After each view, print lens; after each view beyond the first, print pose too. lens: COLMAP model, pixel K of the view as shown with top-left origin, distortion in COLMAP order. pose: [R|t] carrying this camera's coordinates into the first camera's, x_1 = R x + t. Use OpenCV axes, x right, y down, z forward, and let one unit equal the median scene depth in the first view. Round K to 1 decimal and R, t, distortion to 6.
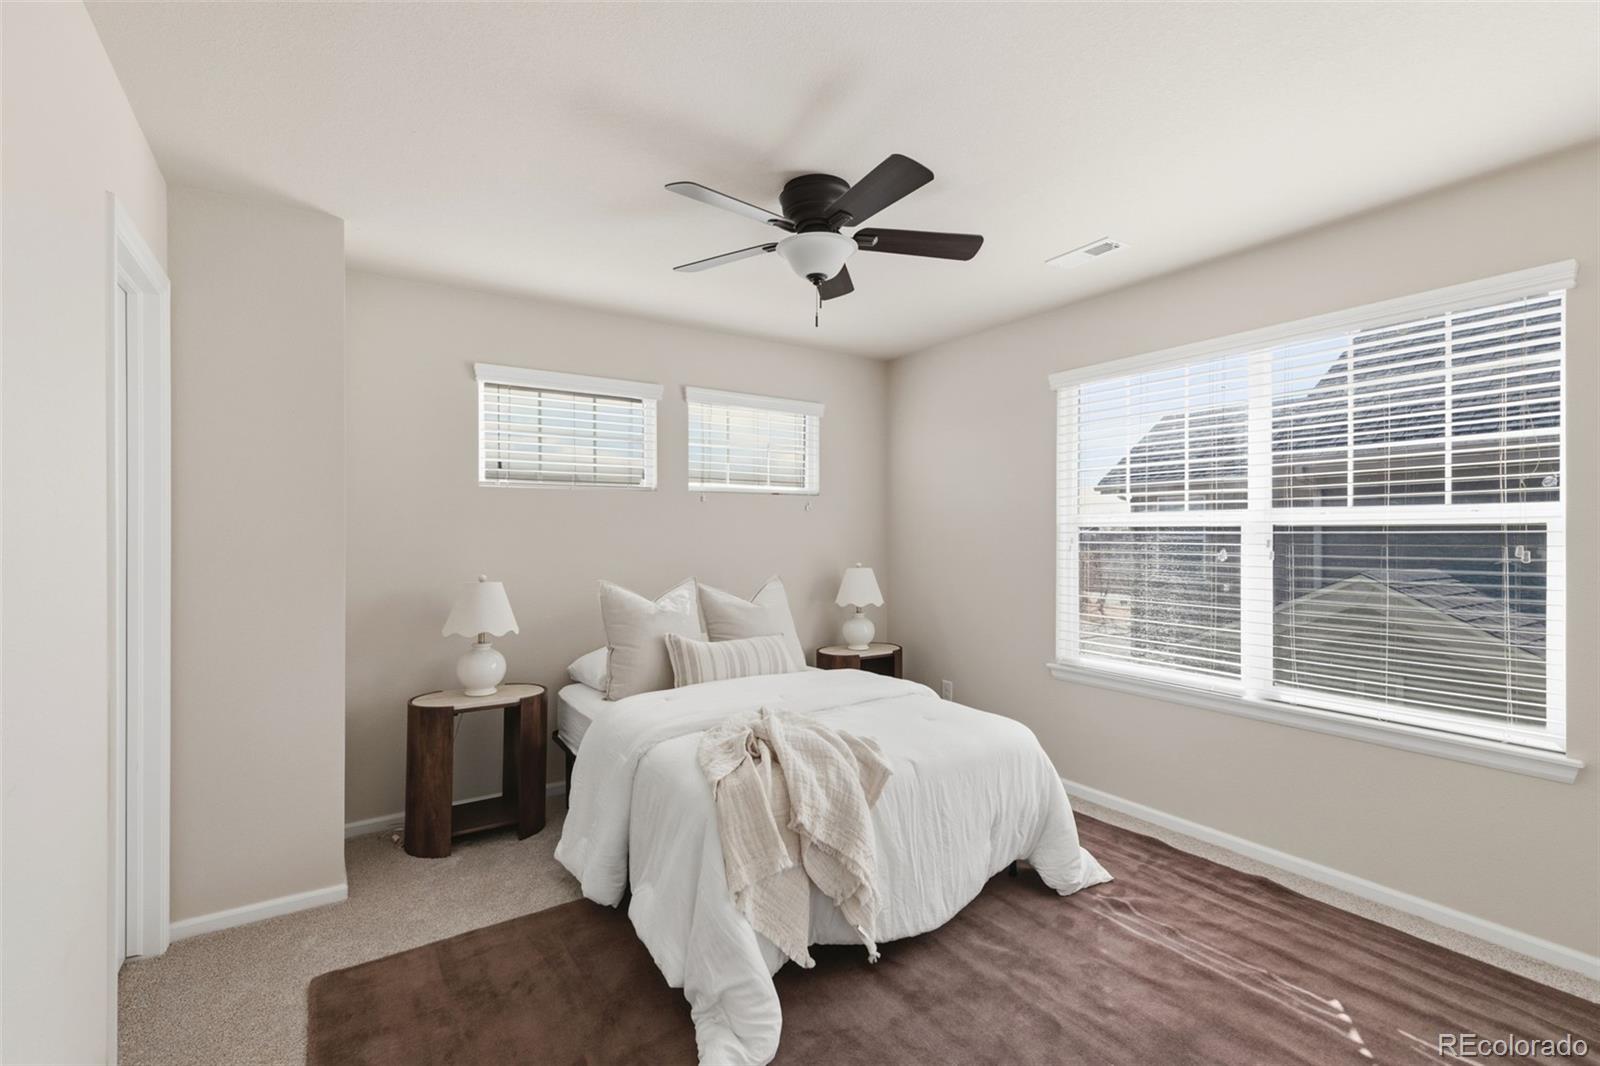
lens RADIAL K [[775.6, 0, 800.0], [0, 775.6, 533.0], [0, 0, 1]] dist [0.002041, 0.000165]
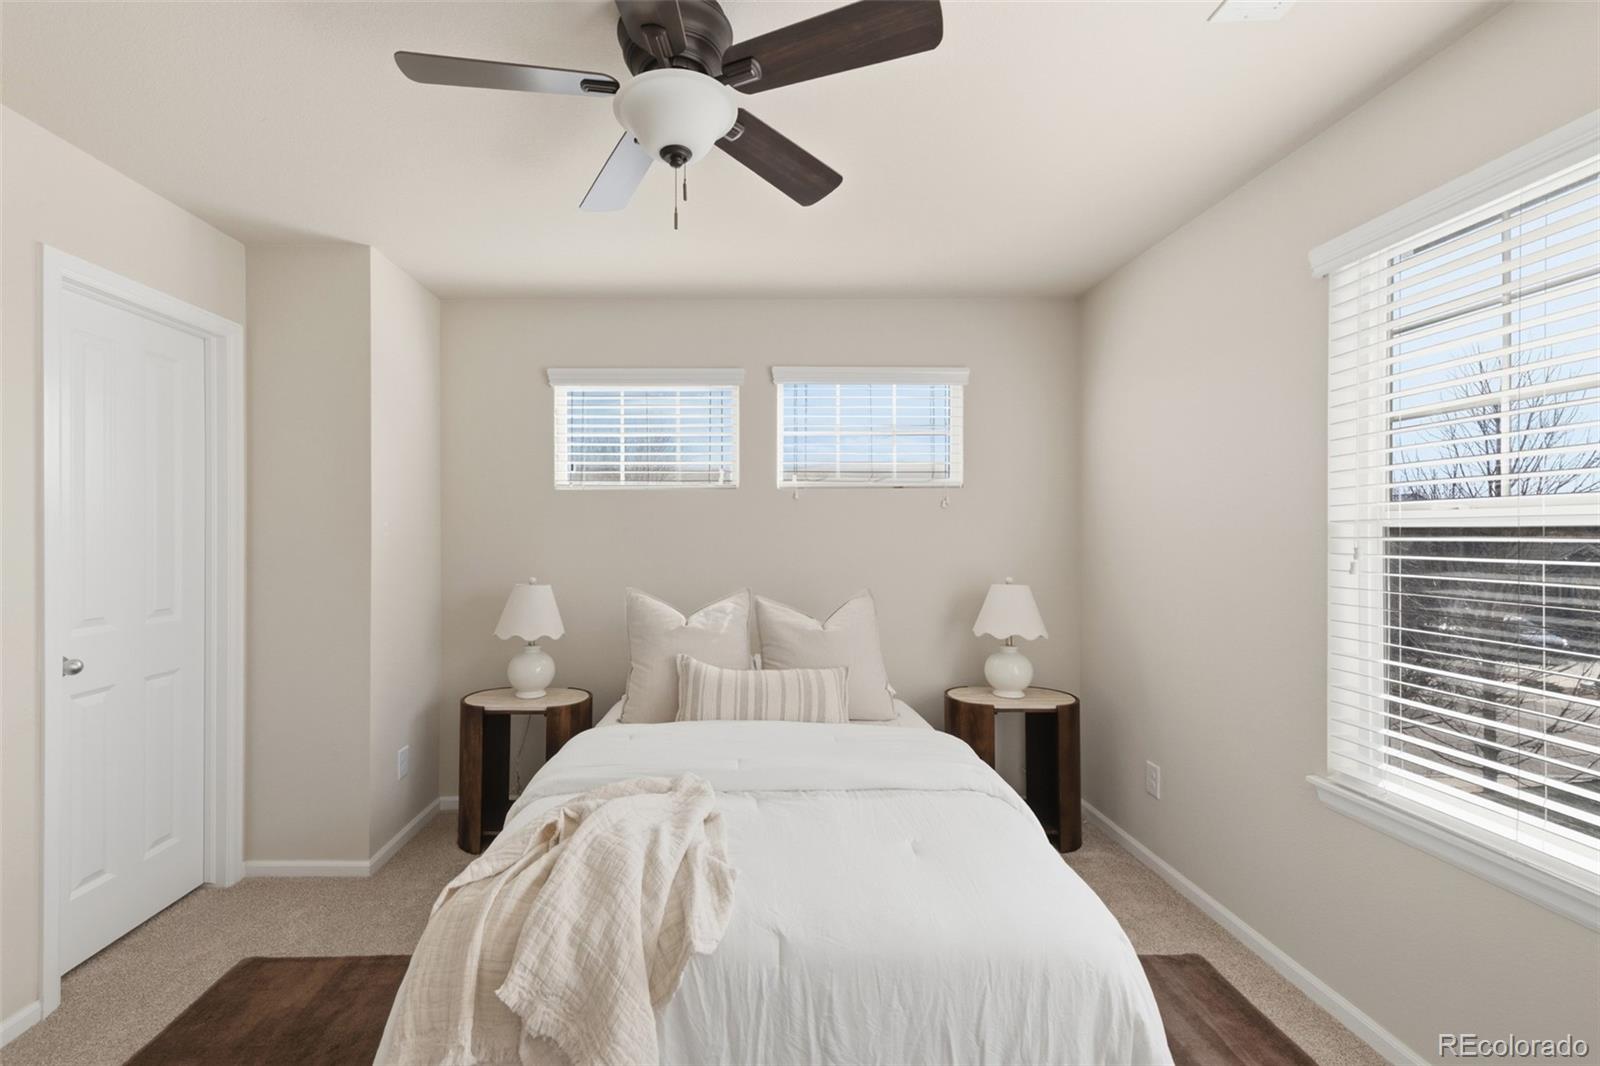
lens RADIAL K [[681.9, 0, 738.1], [0, 681.9, 533.4], [0, 0, 1]] dist [0.009533, 0.000228]
pose [[0.815425, 0.001259, -0.578861, 0.303464], [-0.001940, 0.999998, -0.000558, -0.002732], [0.578859, 0.001578, 0.815426, 0.414553]]
